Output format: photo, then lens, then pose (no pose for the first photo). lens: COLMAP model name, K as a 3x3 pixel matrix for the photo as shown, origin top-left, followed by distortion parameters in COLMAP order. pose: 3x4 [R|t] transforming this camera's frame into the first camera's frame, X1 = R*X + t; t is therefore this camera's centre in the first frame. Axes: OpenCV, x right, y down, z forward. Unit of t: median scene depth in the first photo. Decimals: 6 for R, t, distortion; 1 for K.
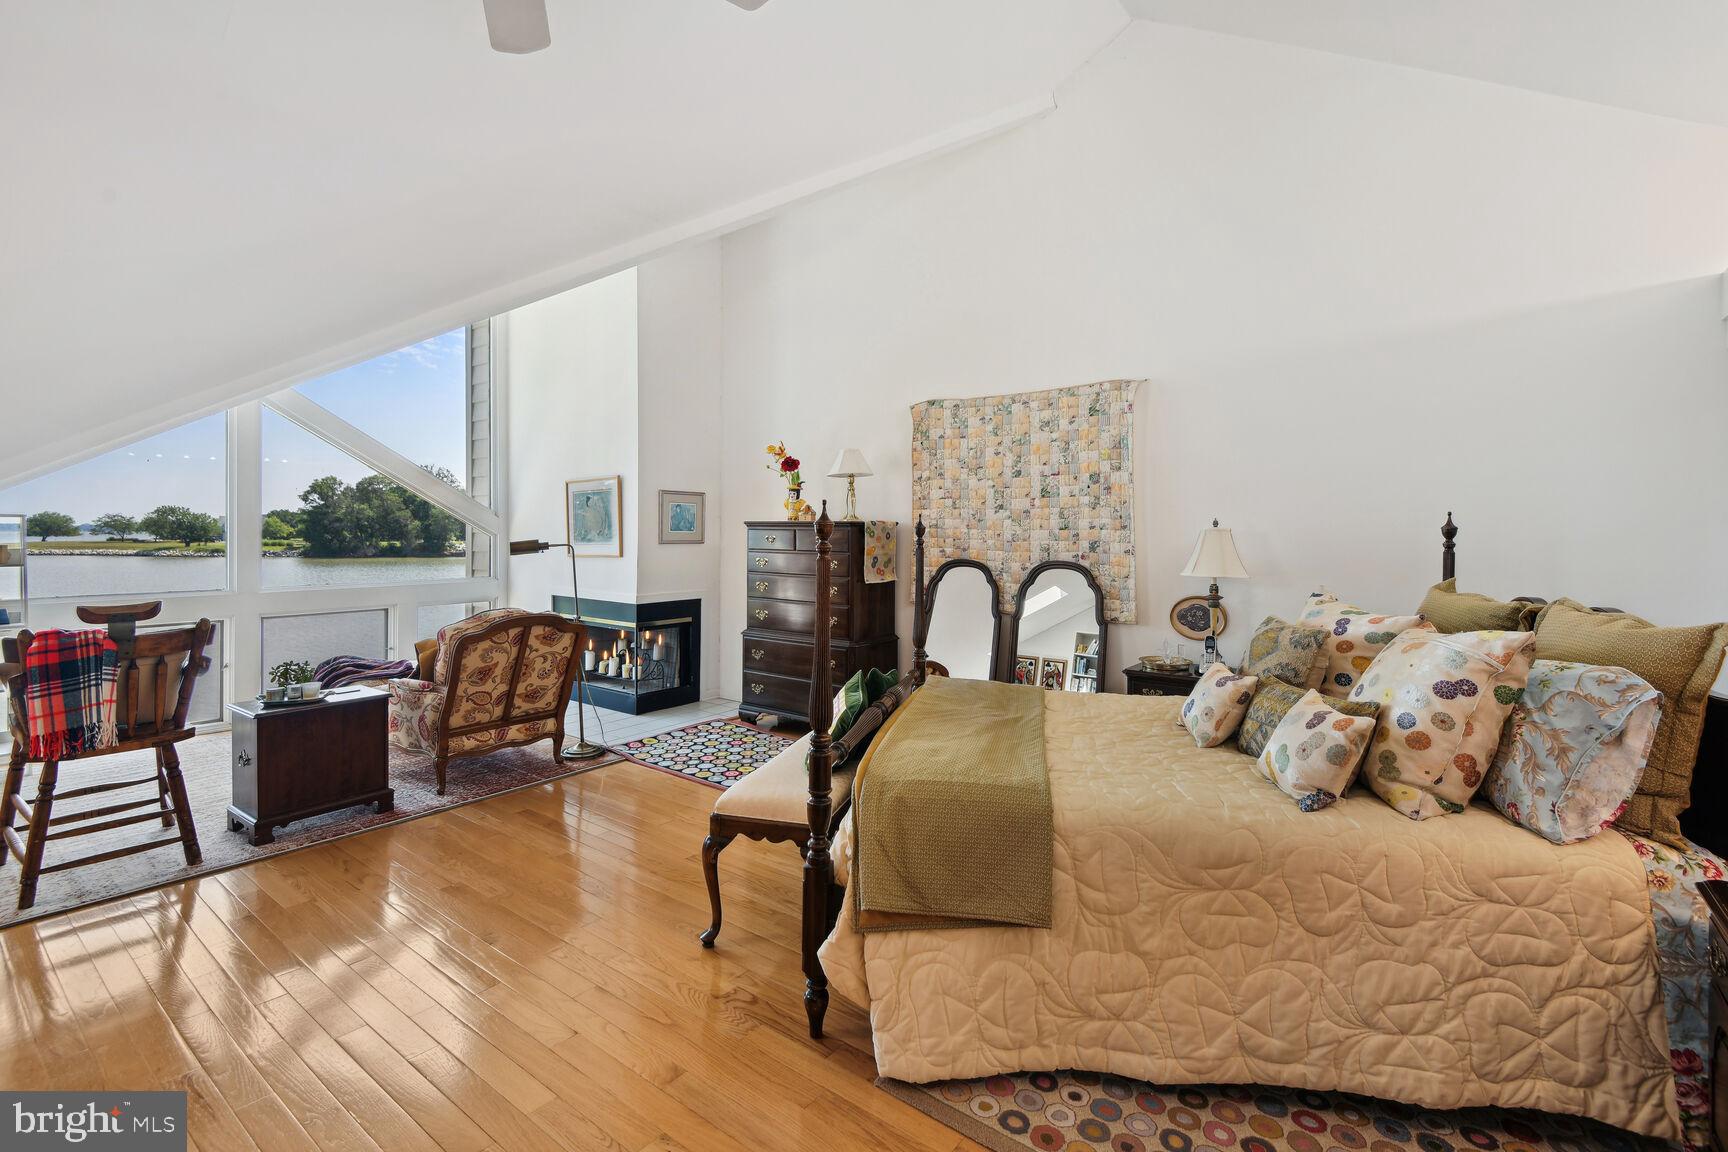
lens RADIAL K [[796.6, 0, 862.1], [0, 796.6, 528.0], [0, 0, 1]] dist [0.030266, -0.021349]
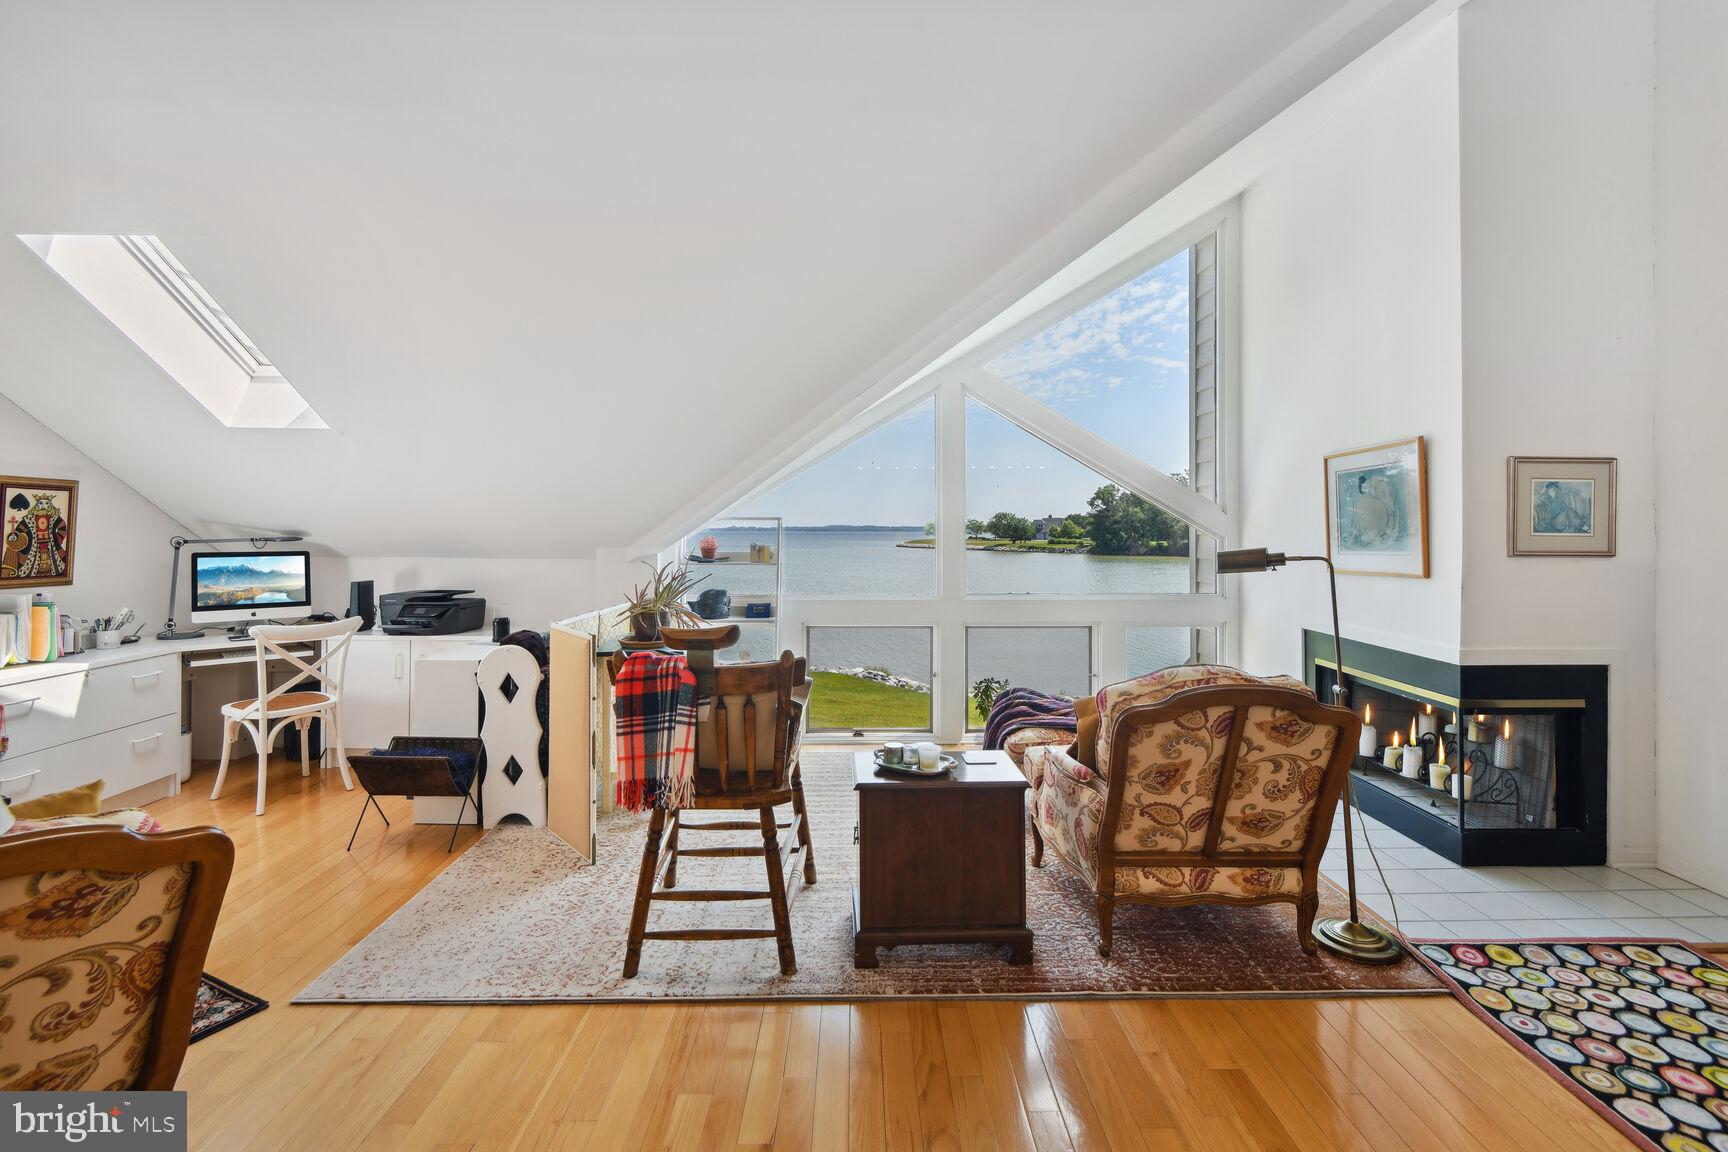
lens RADIAL K [[796.6, 0, 862.1], [0, 796.6, 528.0], [0, 0, 1]] dist [0.030266, -0.021349]
pose [[0.632098, -0.003726, -0.774879, -0.141995], [0.003118, 0.999993, -0.002265, 0.000510], [0.774882, -0.000985, 0.632105, 0.411956]]
